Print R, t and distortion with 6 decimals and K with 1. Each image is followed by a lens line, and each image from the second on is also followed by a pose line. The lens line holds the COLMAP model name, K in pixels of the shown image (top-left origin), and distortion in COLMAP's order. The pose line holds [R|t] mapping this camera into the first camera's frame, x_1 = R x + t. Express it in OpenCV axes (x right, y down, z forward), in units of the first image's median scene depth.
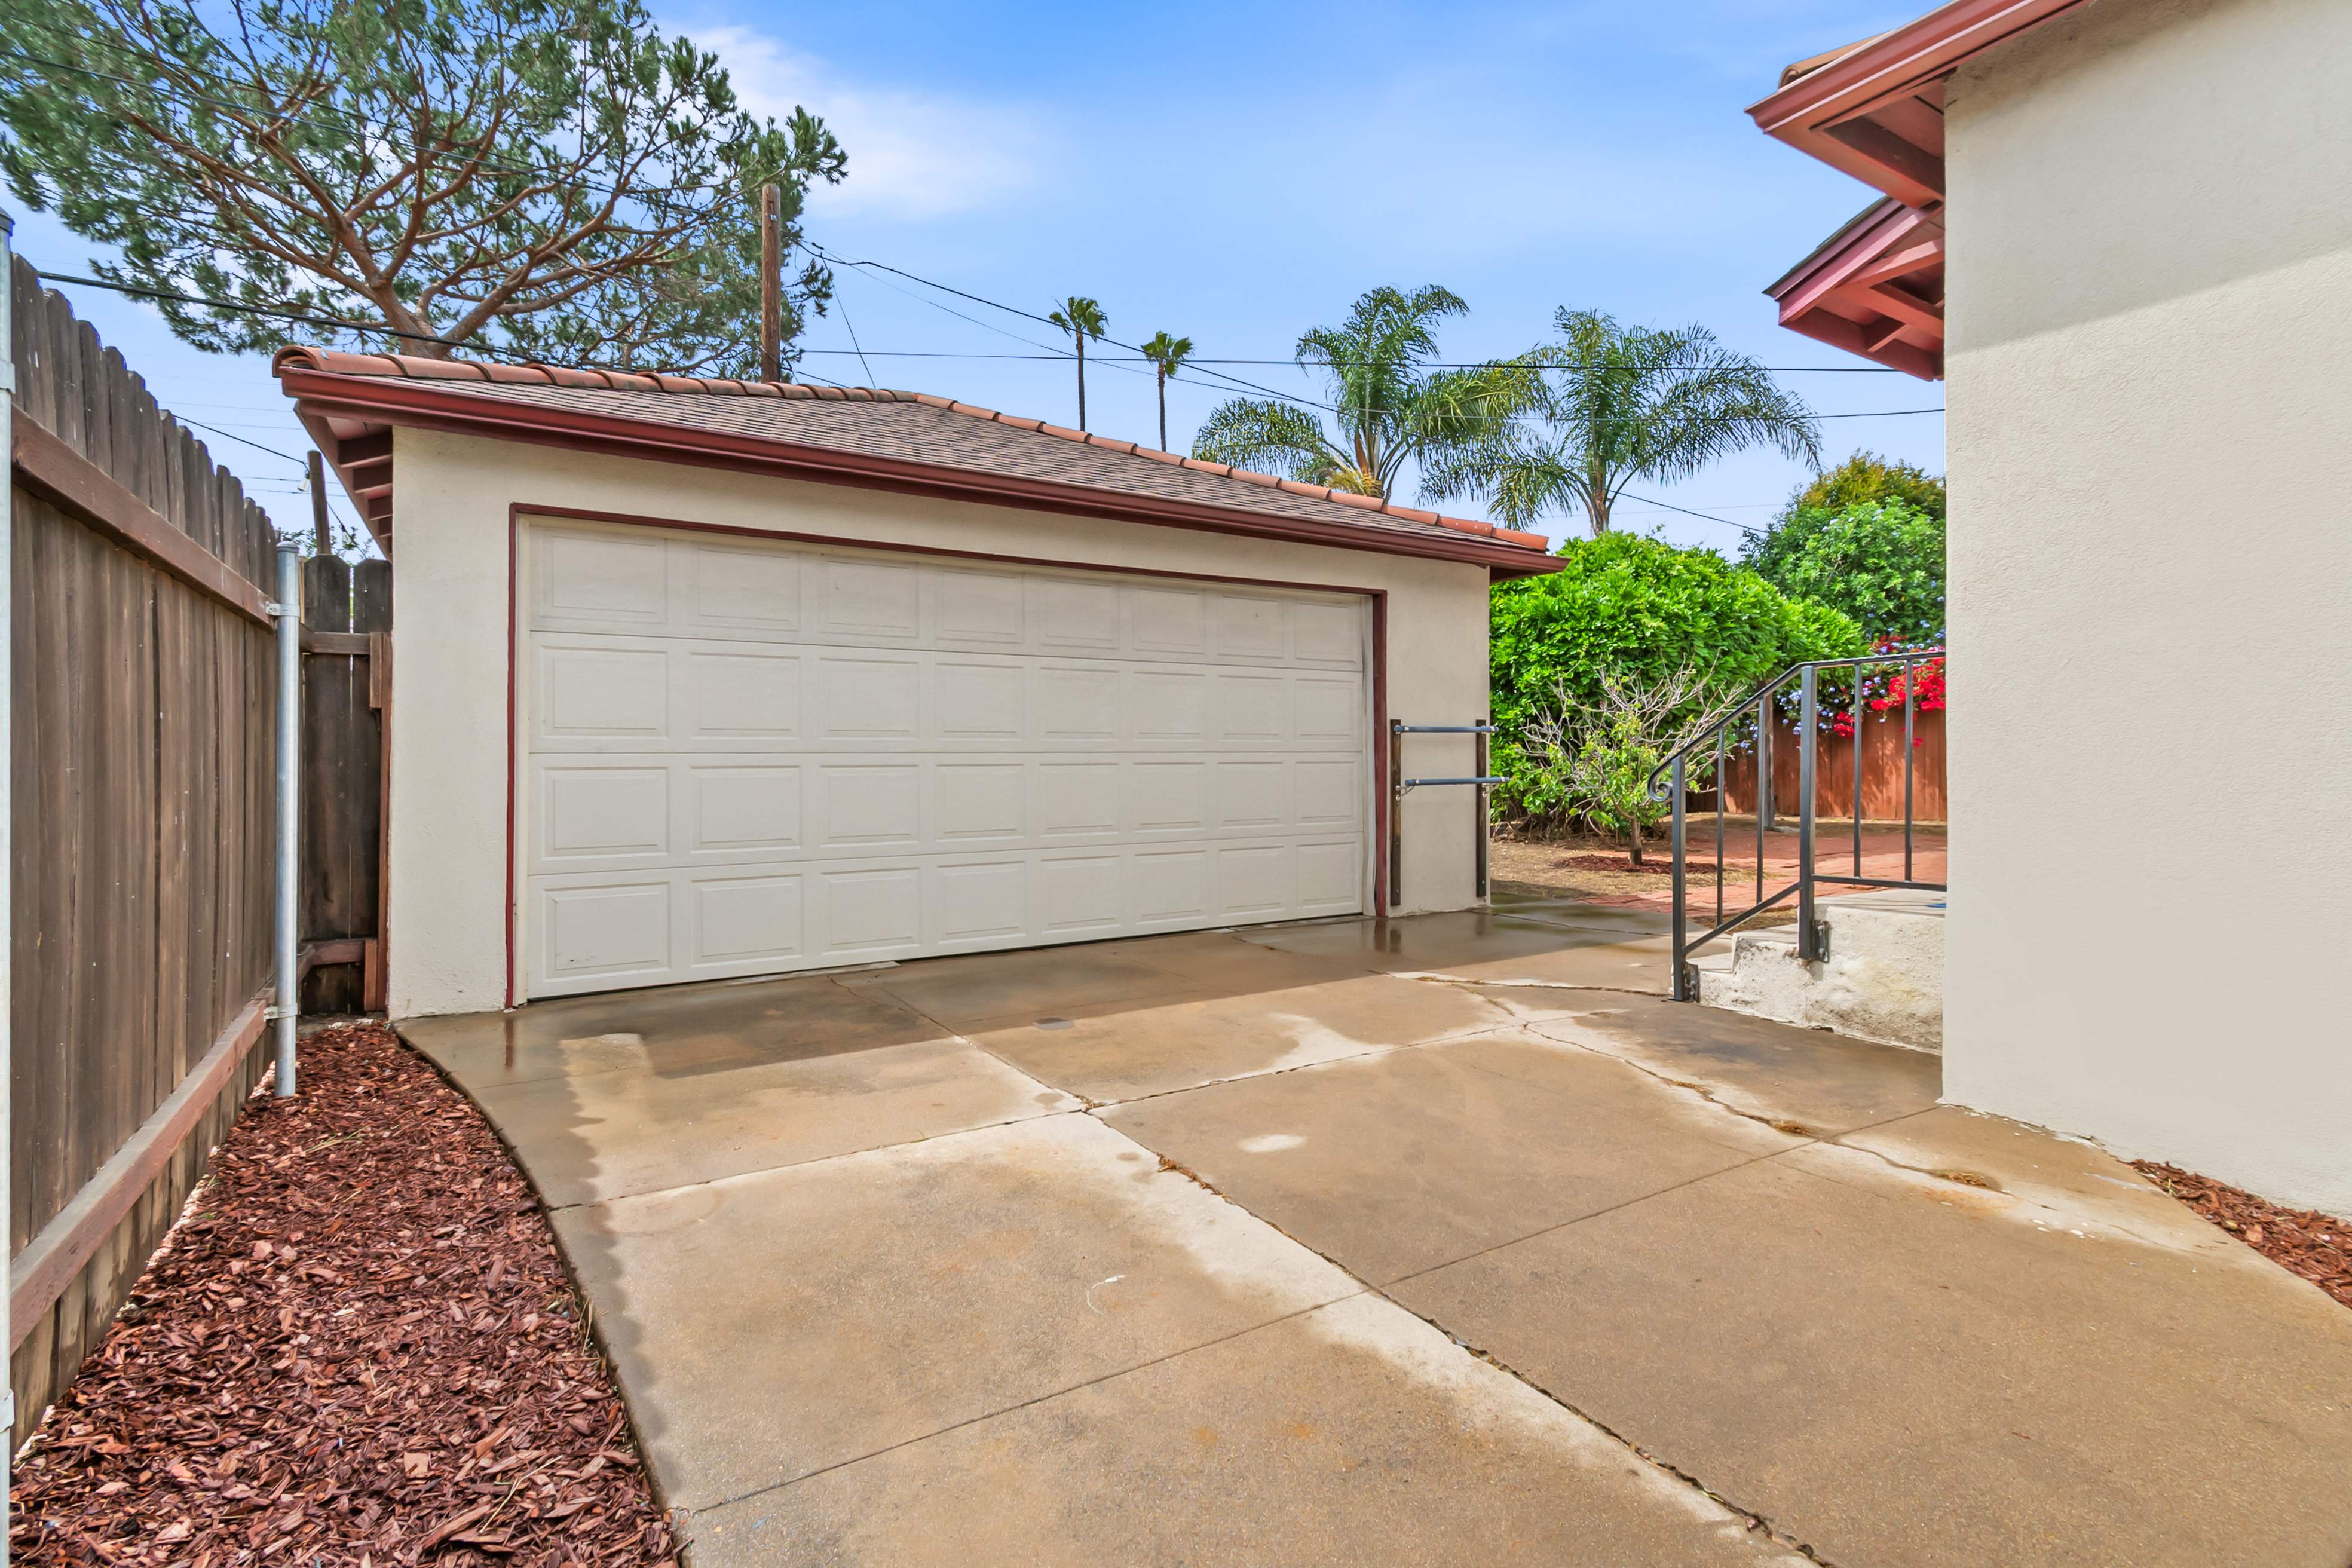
lens RADIAL K [[1057.0, 0, 1211.0], [0, 1057.0, 753.9], [0, 0, 1]] dist [0.025575, -0.000358]
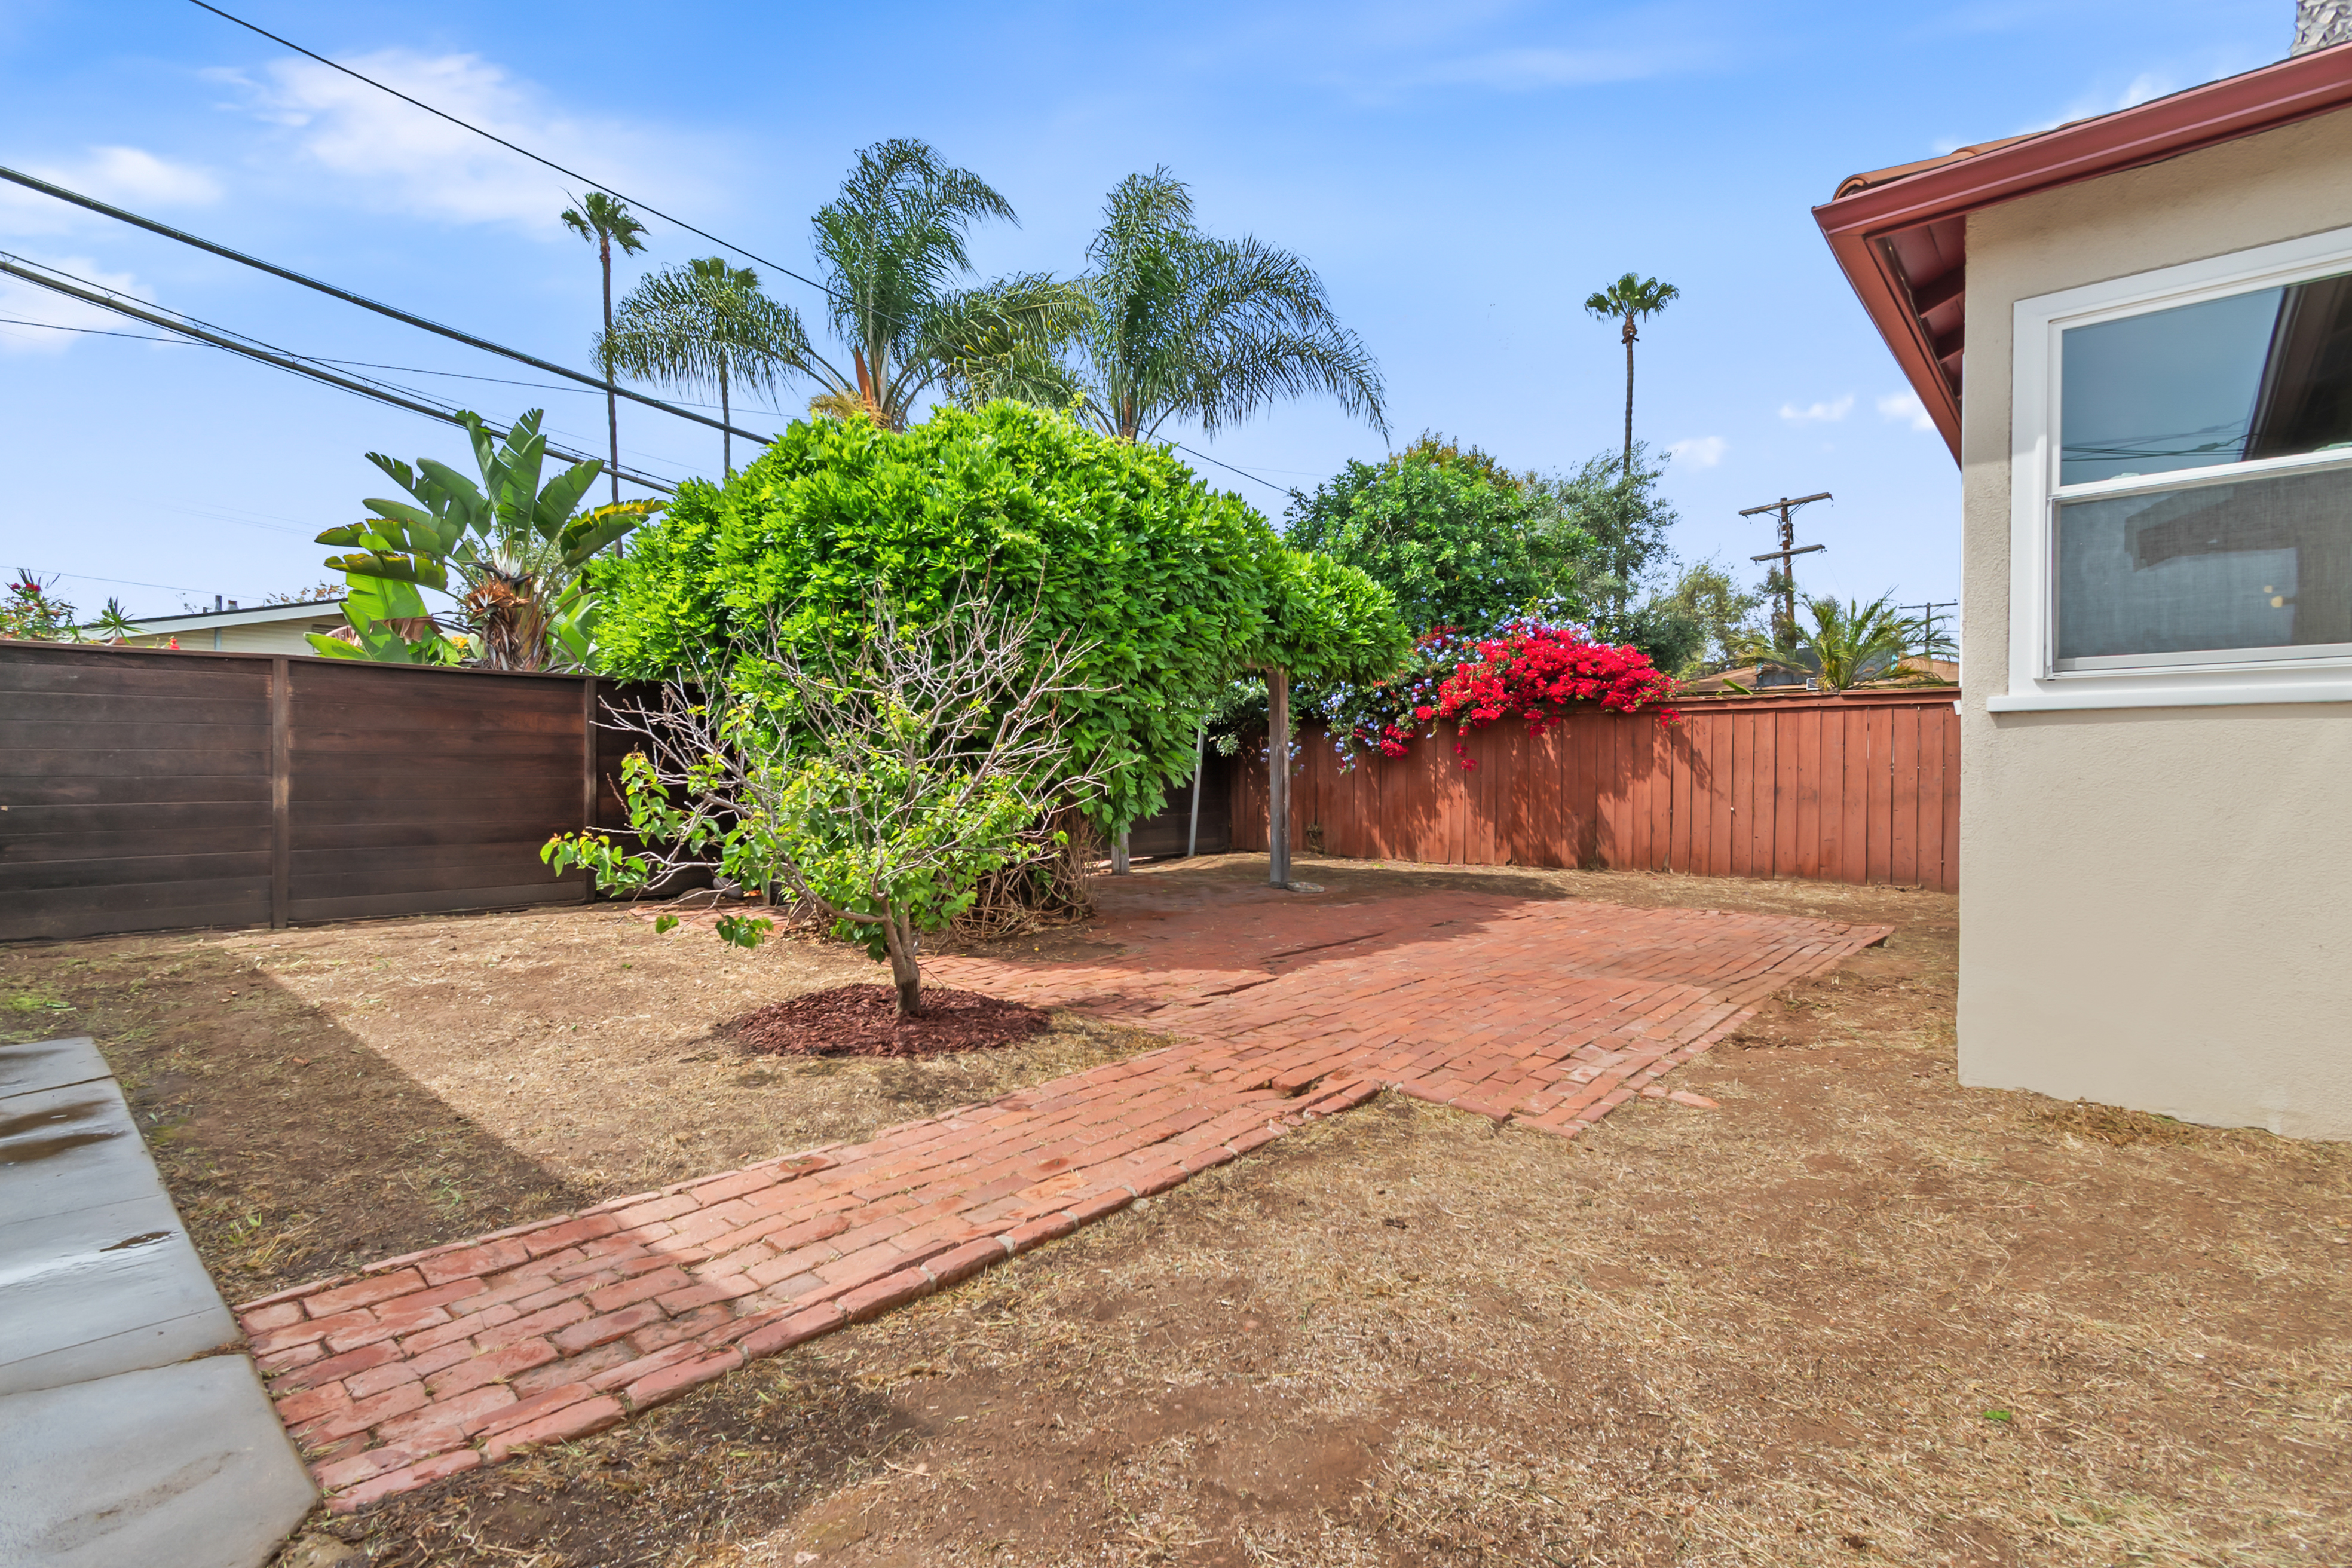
lens RADIAL K [[1076.1, 0, 1174.7], [0, 1076.1, 749.1], [0, 0, 1]] dist [0.002695, -0.001535]
pose [[0.960208, 0.020576, 0.278525, 0.218613], [-0.016061, 0.999700, -0.018486, -0.003874], [-0.278822, 0.013277, 0.960251, 0.288570]]
